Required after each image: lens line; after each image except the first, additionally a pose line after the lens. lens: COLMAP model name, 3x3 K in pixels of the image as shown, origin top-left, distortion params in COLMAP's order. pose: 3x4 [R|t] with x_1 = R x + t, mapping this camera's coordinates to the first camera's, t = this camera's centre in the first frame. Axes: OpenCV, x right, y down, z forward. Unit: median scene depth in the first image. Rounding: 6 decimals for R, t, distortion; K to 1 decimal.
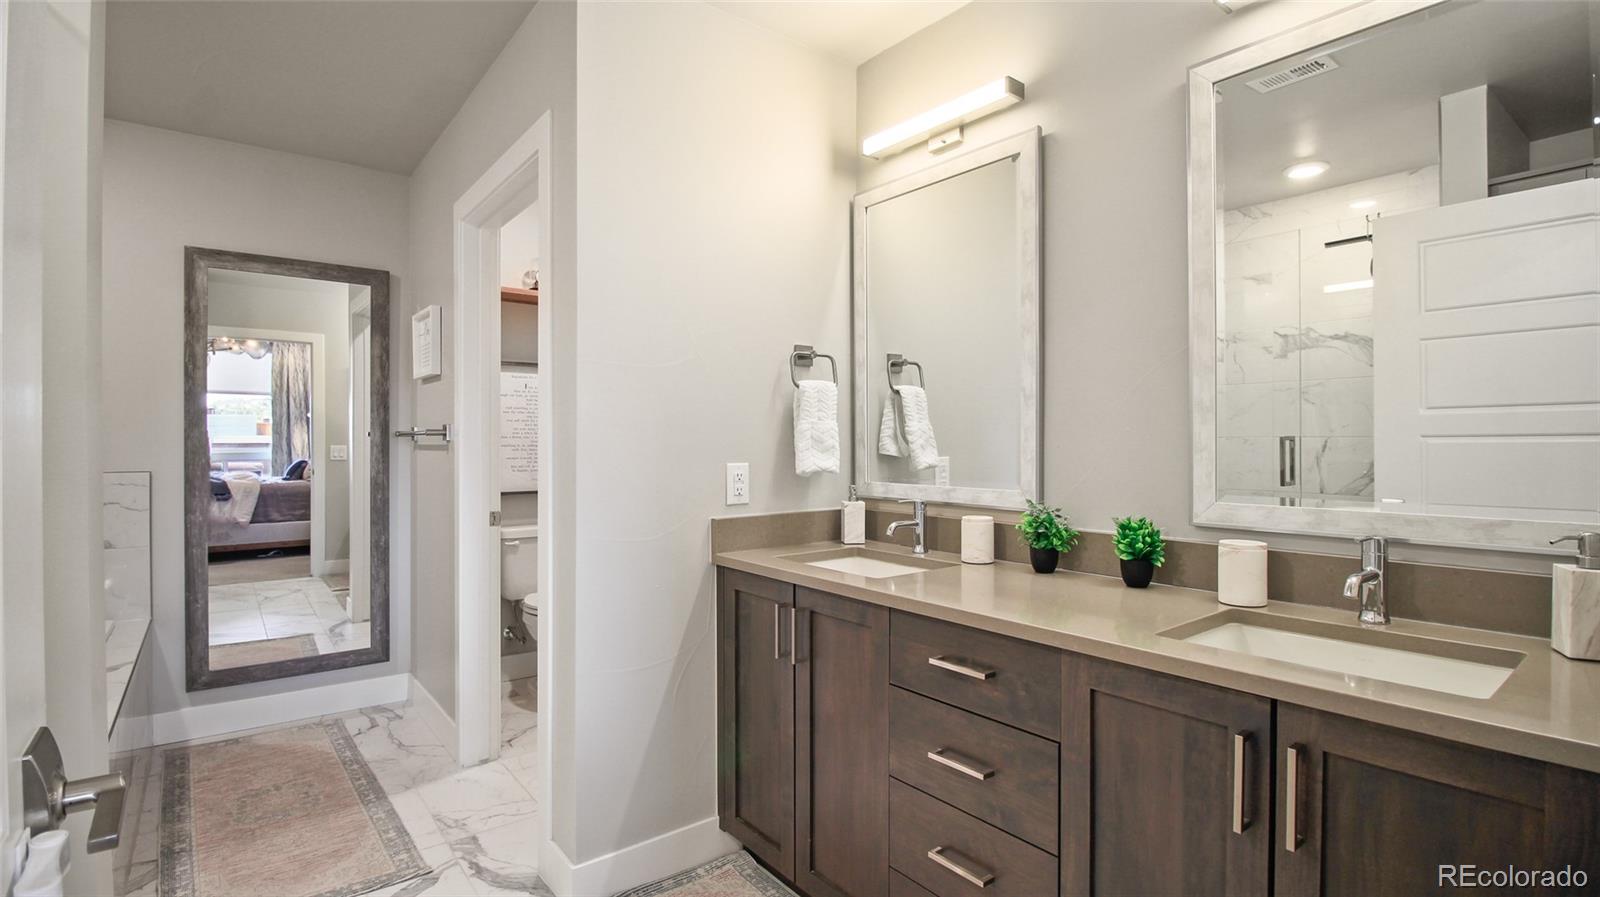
lens RADIAL K [[774.0, 0, 799.8], [0, 774.0, 445.6], [0, 0, 1]] dist [-0.005852, -0.001338]
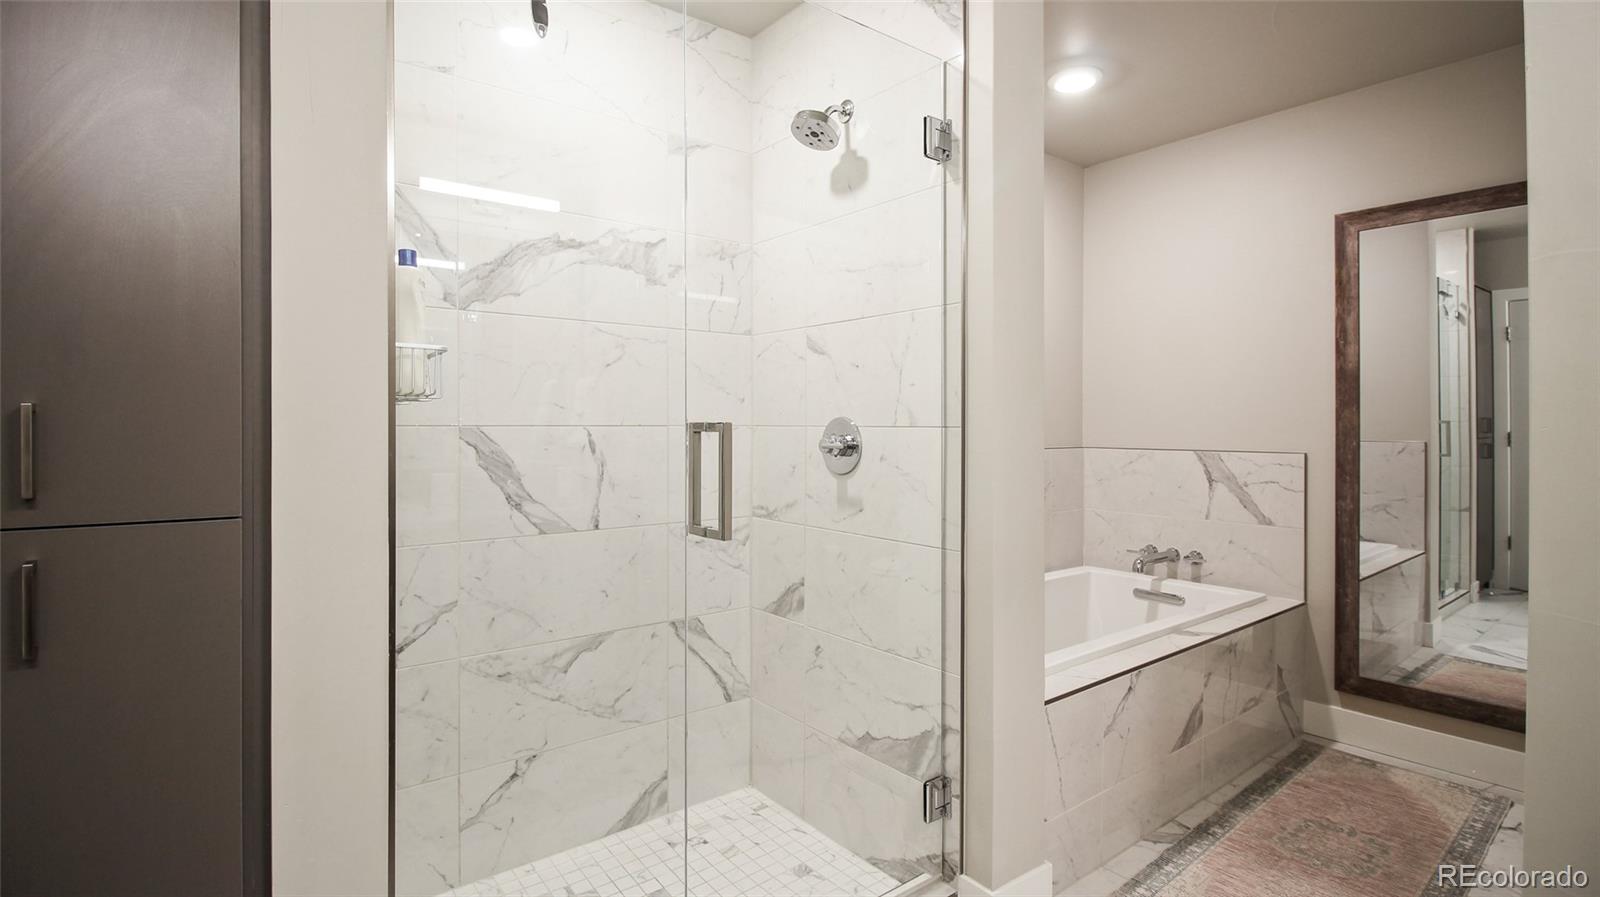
lens RADIAL K [[774.0, 0, 790.8], [0, 774.0, 426.3], [0, 0, 1]] dist [-0.005852, -0.001338]
pose [[0.015114, 0.000869, -0.999885, 0.137062], [-0.004471, 0.999990, 0.000802, 0.001323], [0.999876, 0.004458, 0.015117, 0.328570]]
